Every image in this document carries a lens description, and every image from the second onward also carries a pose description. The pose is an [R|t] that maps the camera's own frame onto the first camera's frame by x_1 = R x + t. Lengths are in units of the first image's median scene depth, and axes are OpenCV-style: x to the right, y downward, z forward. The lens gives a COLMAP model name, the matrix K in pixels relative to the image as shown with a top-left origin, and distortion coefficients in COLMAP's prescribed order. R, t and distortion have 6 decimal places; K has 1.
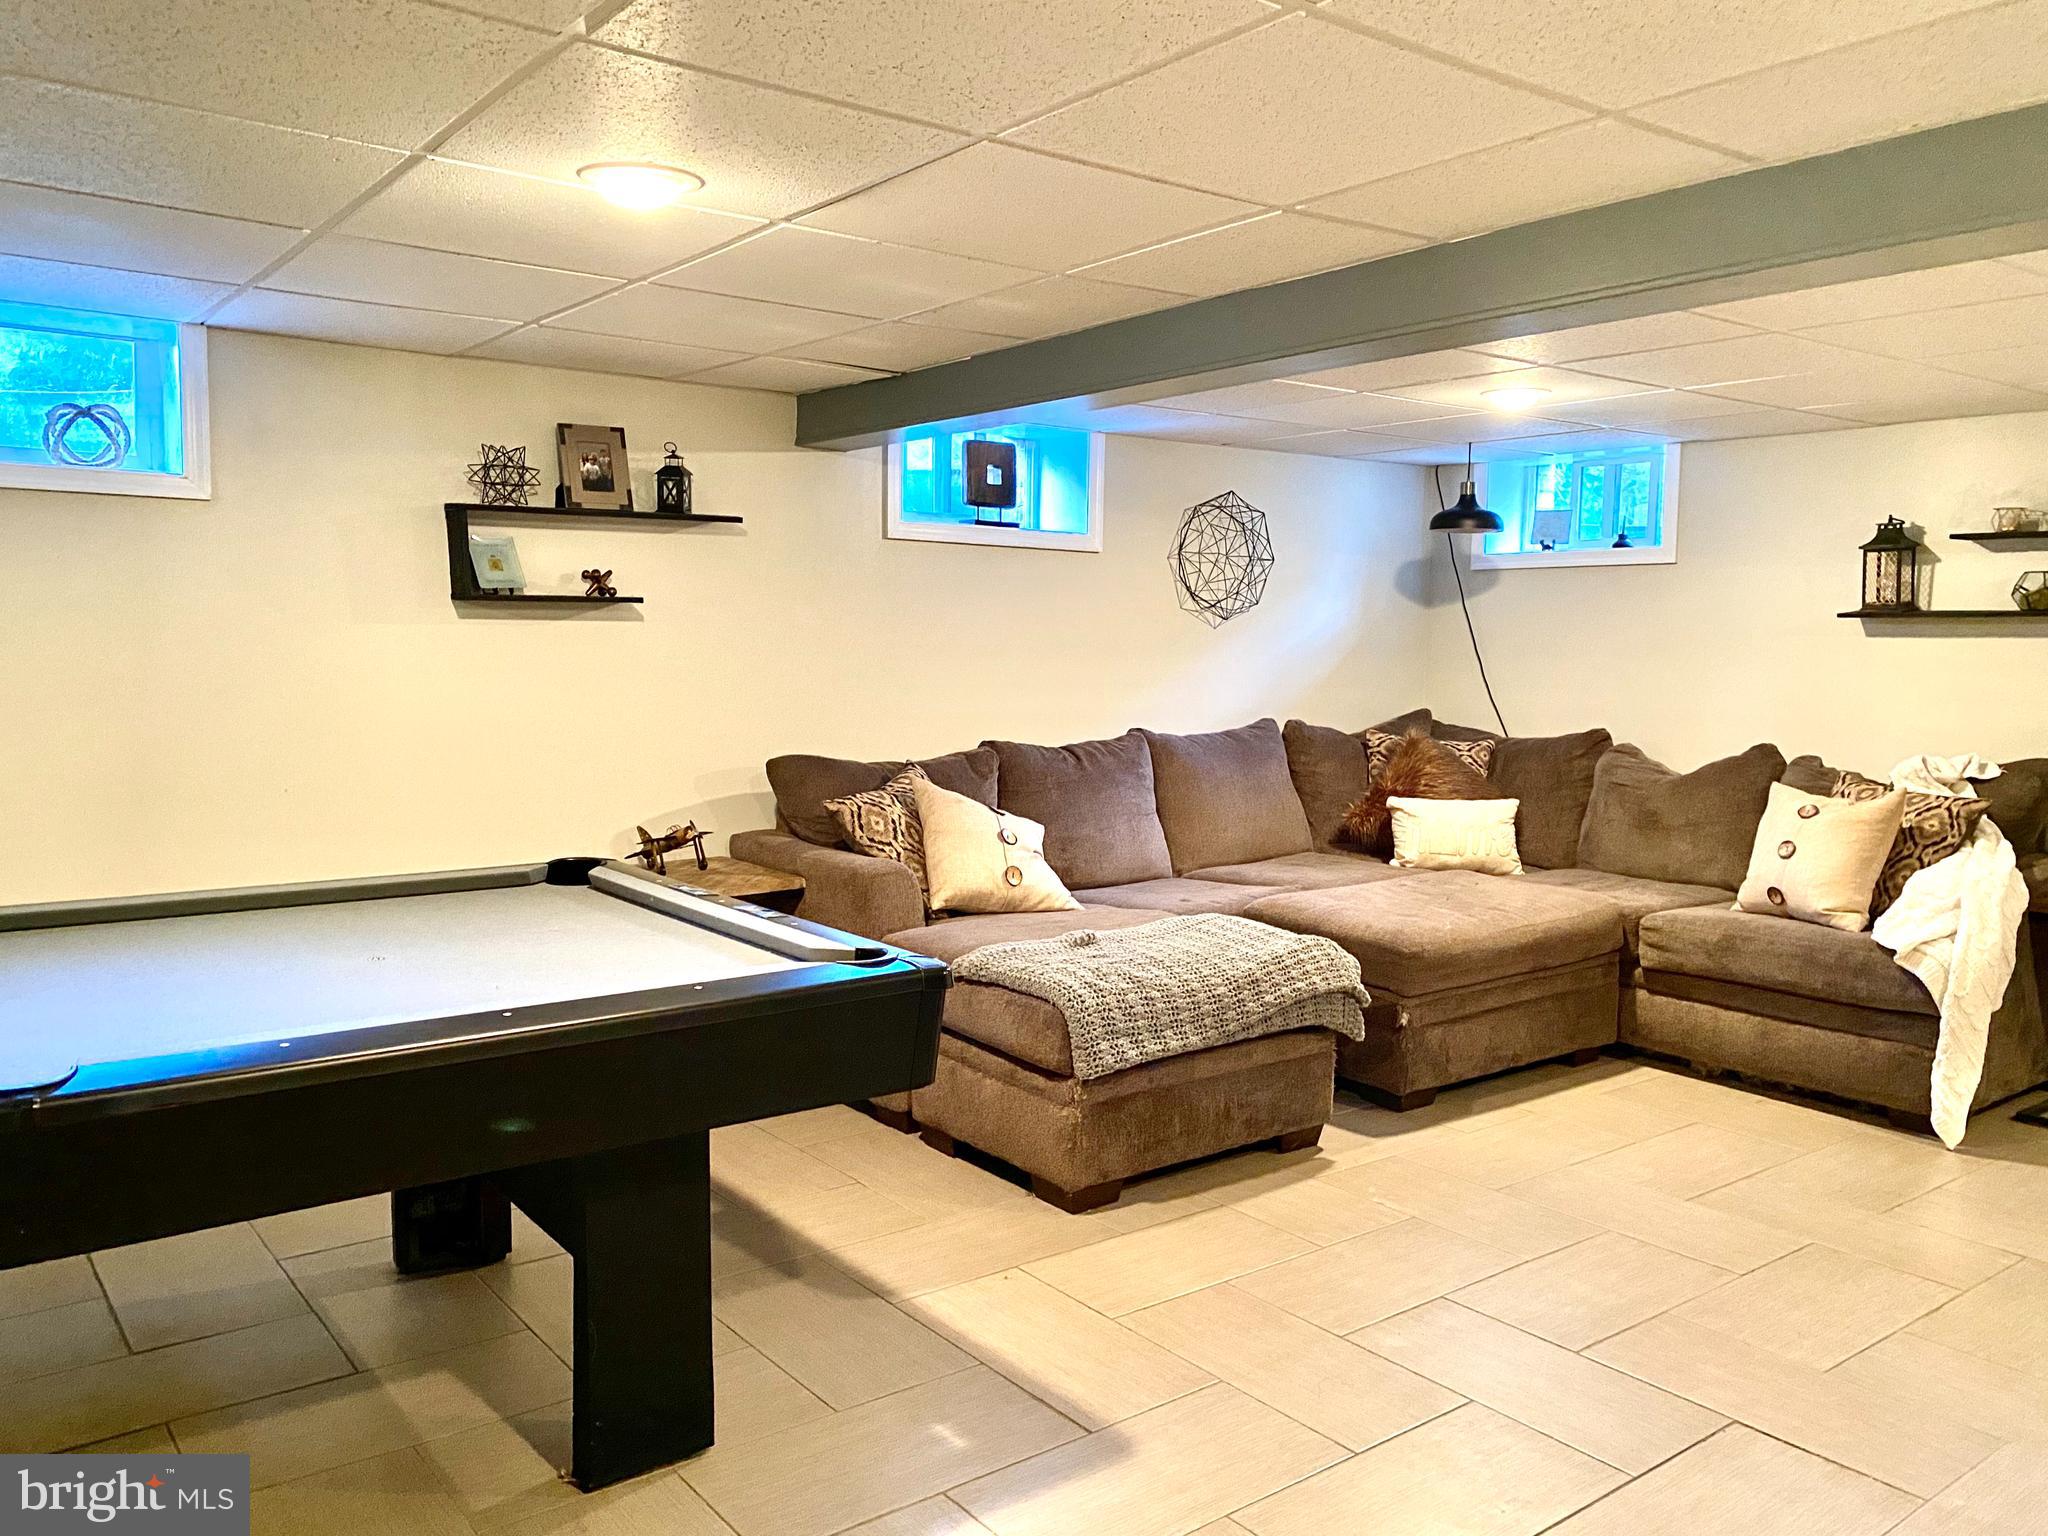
lens RADIAL K [[1565.5, 0, 1023.0], [0, 1565.5, 766.8], [0, 0, 1]] dist [0.056336, -0.067352]
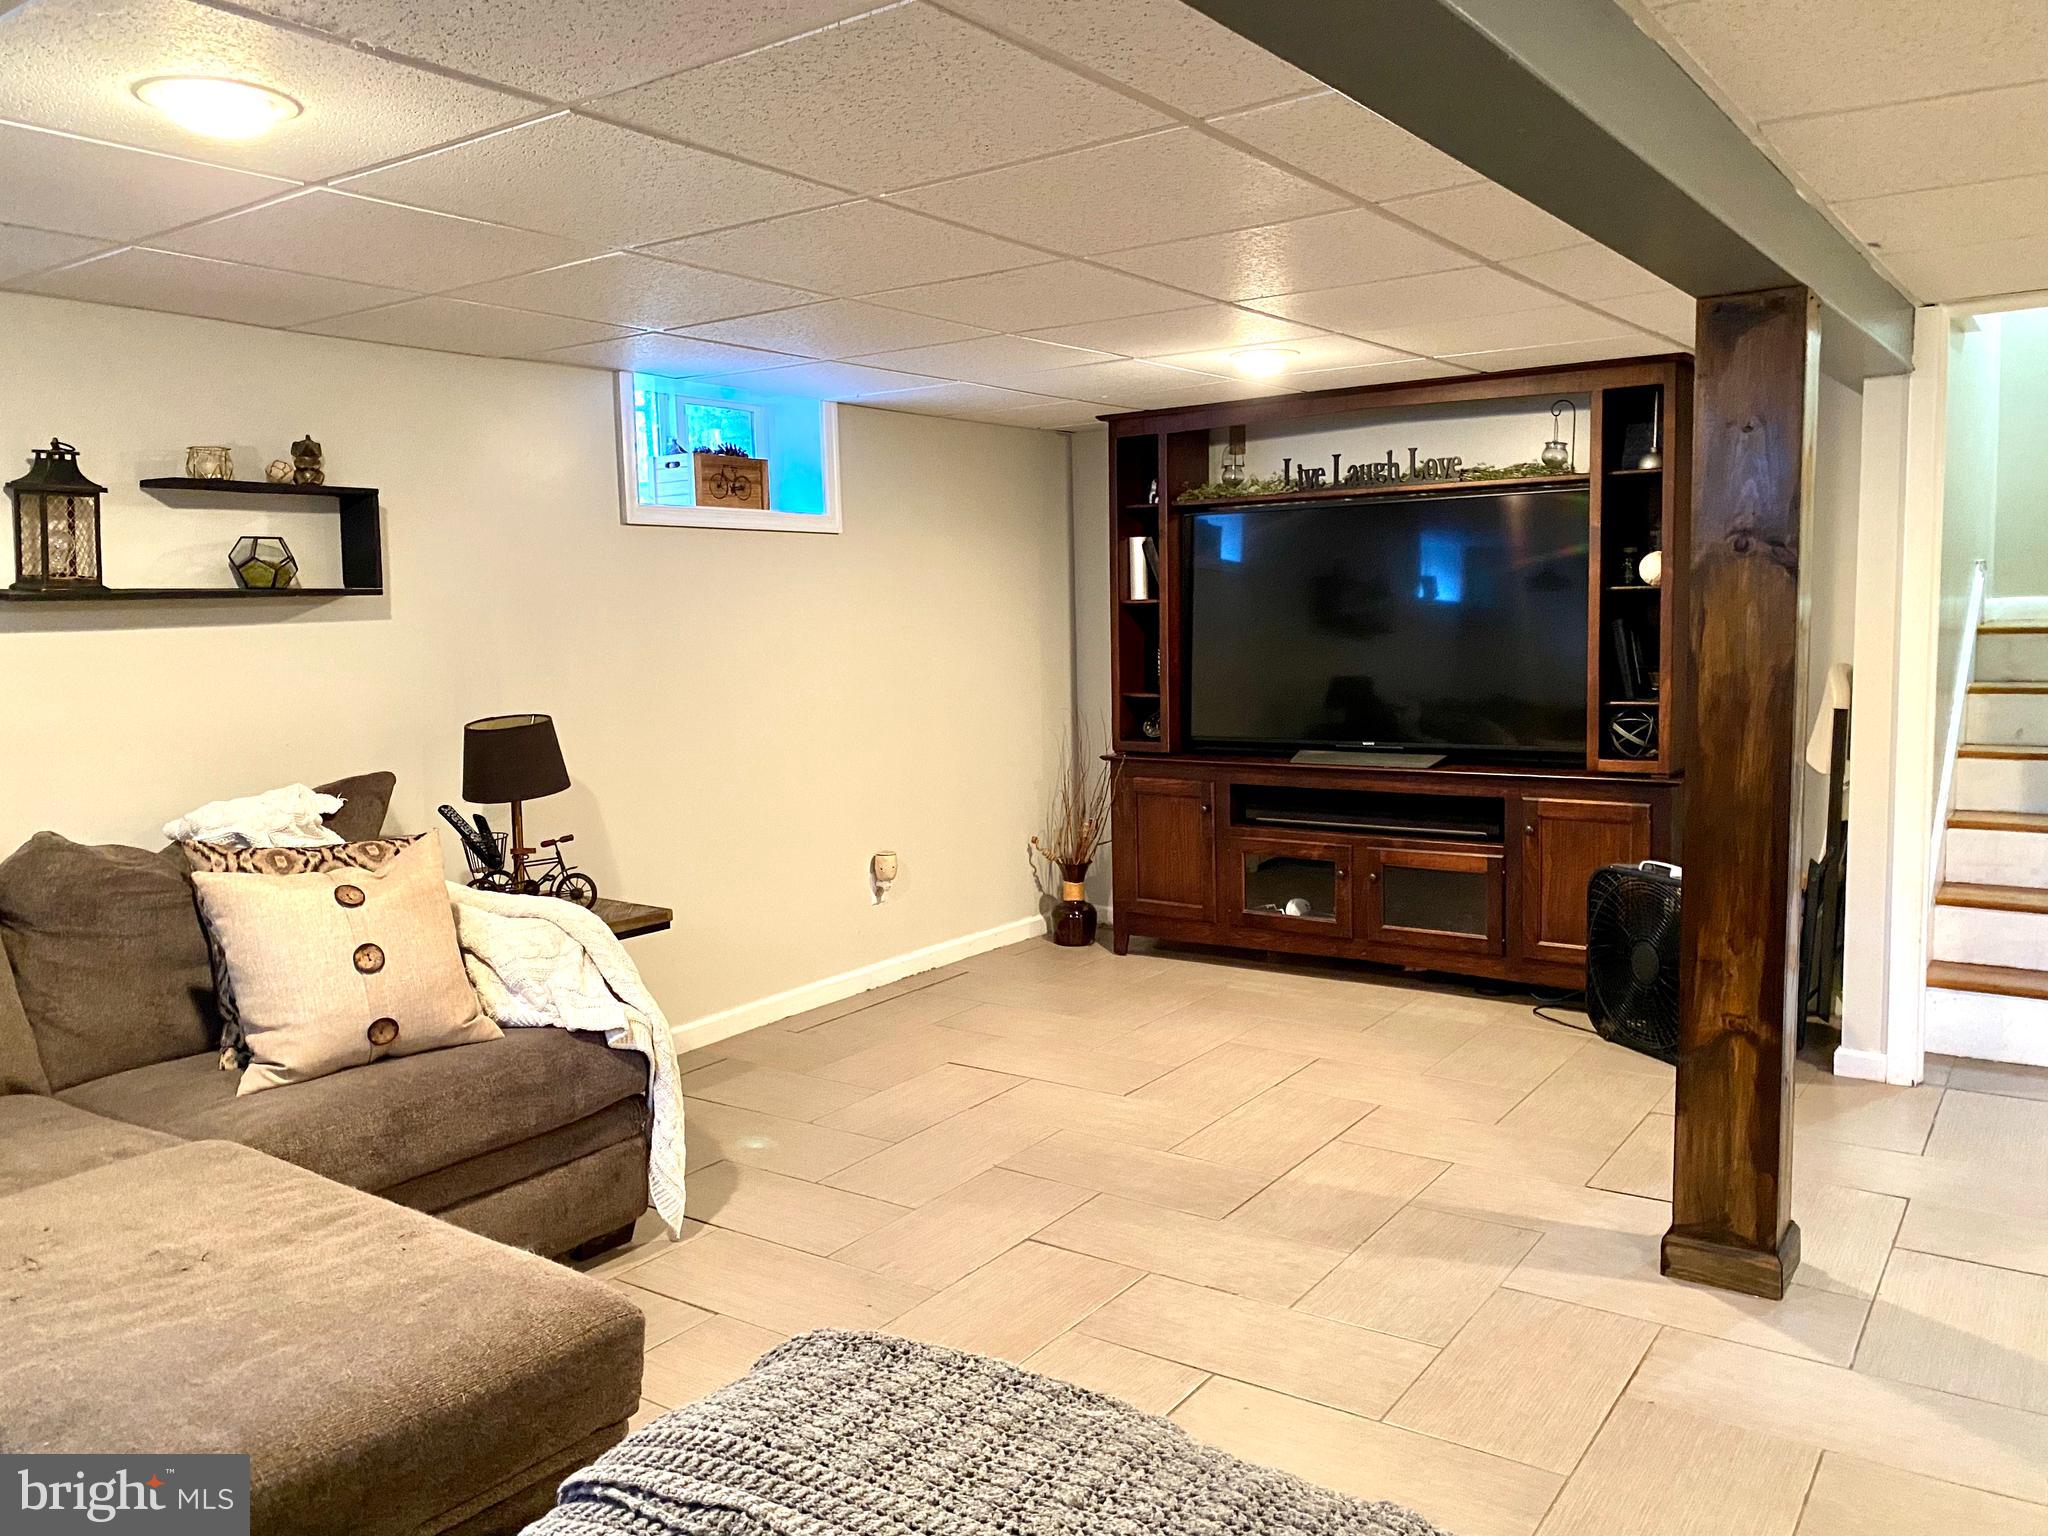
lens RADIAL K [[1565.5, 0, 1023.1], [0, 1565.5, 764.1], [0, 0, 1]] dist [0.056336, -0.067352]
pose [[-0.294183, -0.105448, 0.949914, -0.186497], [0.102297, 0.984711, 0.140992, -0.084036], [-0.950259, 0.138651, -0.278898, 0.862757]]
